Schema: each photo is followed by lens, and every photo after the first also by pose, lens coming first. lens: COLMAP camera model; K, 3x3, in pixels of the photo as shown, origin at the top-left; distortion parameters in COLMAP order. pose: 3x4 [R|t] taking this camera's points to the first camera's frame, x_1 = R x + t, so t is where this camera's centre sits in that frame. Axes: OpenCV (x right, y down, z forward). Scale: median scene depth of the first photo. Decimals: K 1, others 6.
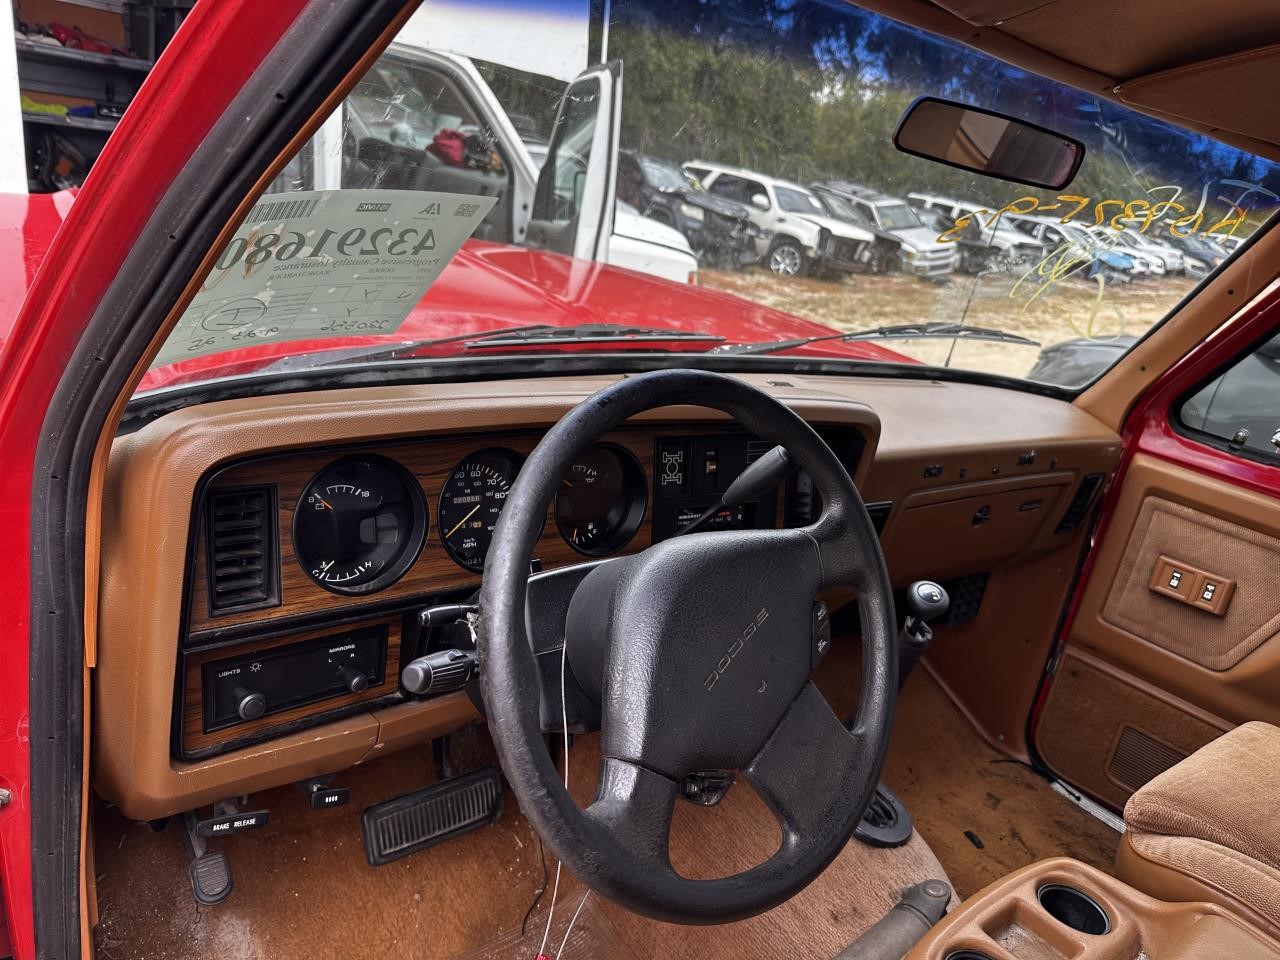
lens RADIAL K [[930.1, 0, 640.0], [0, 930.1, 480.0], [0, 0, 1]] dist [0.086352, -0.144189]
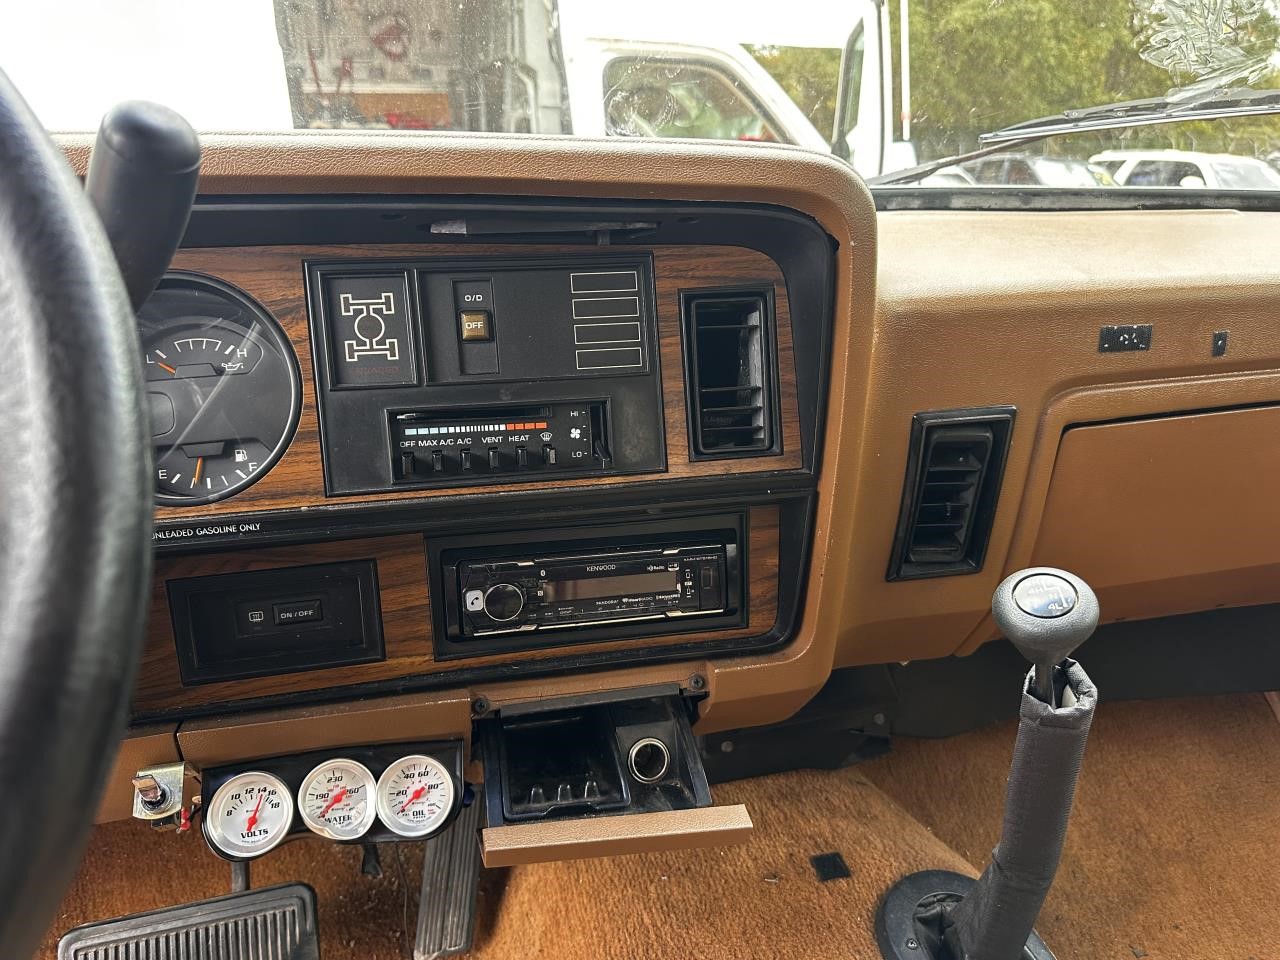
lens RADIAL K [[930.1, 0, 640.0], [0, 930.1, 480.0], [0, 0, 1]] dist [0.086352, -0.144189]
pose [[0.907482, -0.055968, -0.416347, 0.389248], [0.032492, 0.997468, -0.063266, 0.109739], [0.418833, 0.043885, 0.907002, 0.666323]]
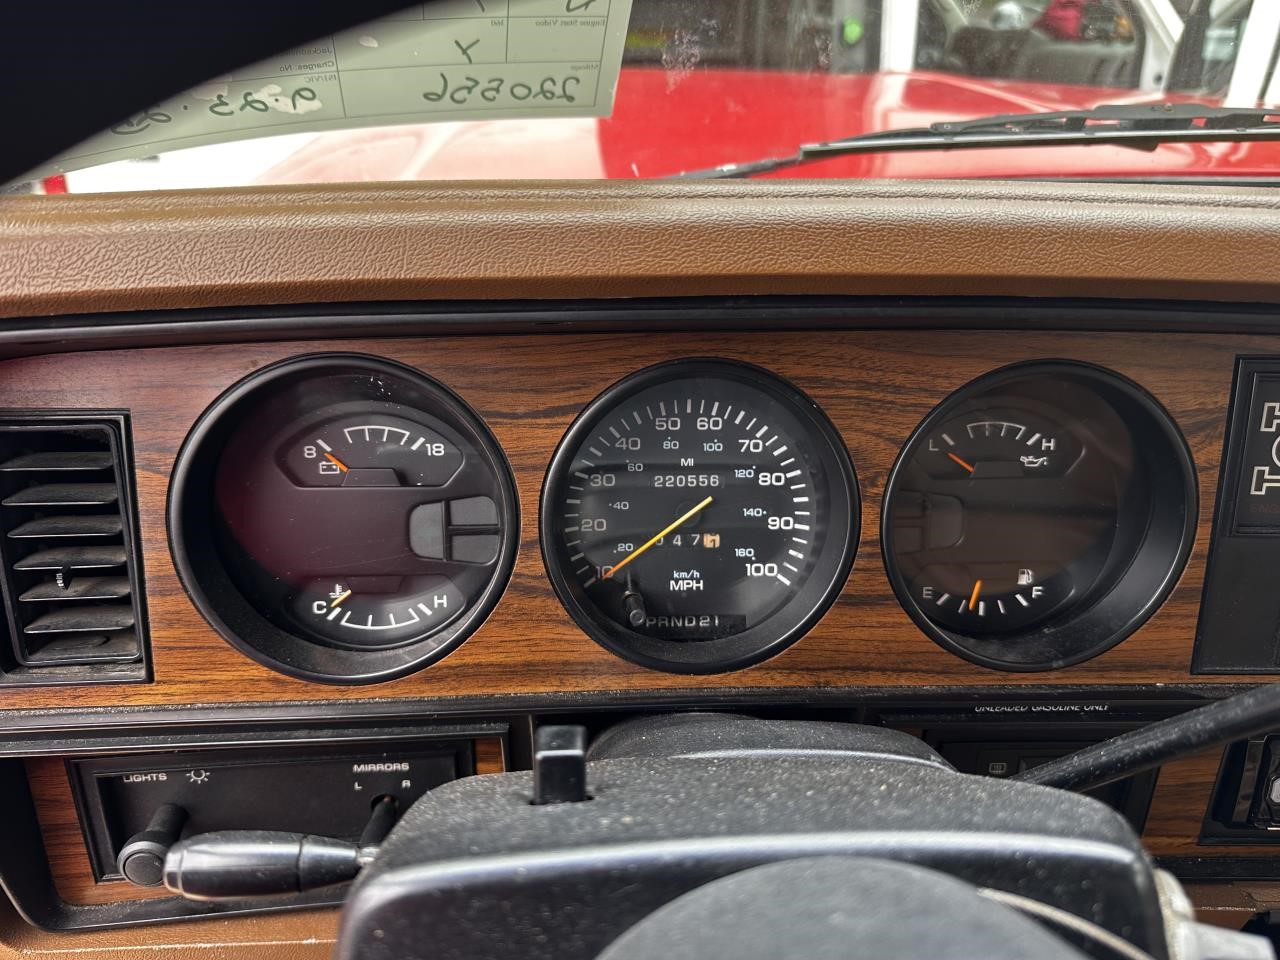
lens RADIAL K [[930.1, 0, 640.0], [0, 930.1, 480.0], [0, 0, 1]] dist [0.086352, -0.144189]
pose [[0.809508, 0.108028, -0.577085, 0.044321], [-0.074495, 0.993881, 0.081552, -0.013000], [0.582363, -0.023027, 0.812602, 0.623599]]
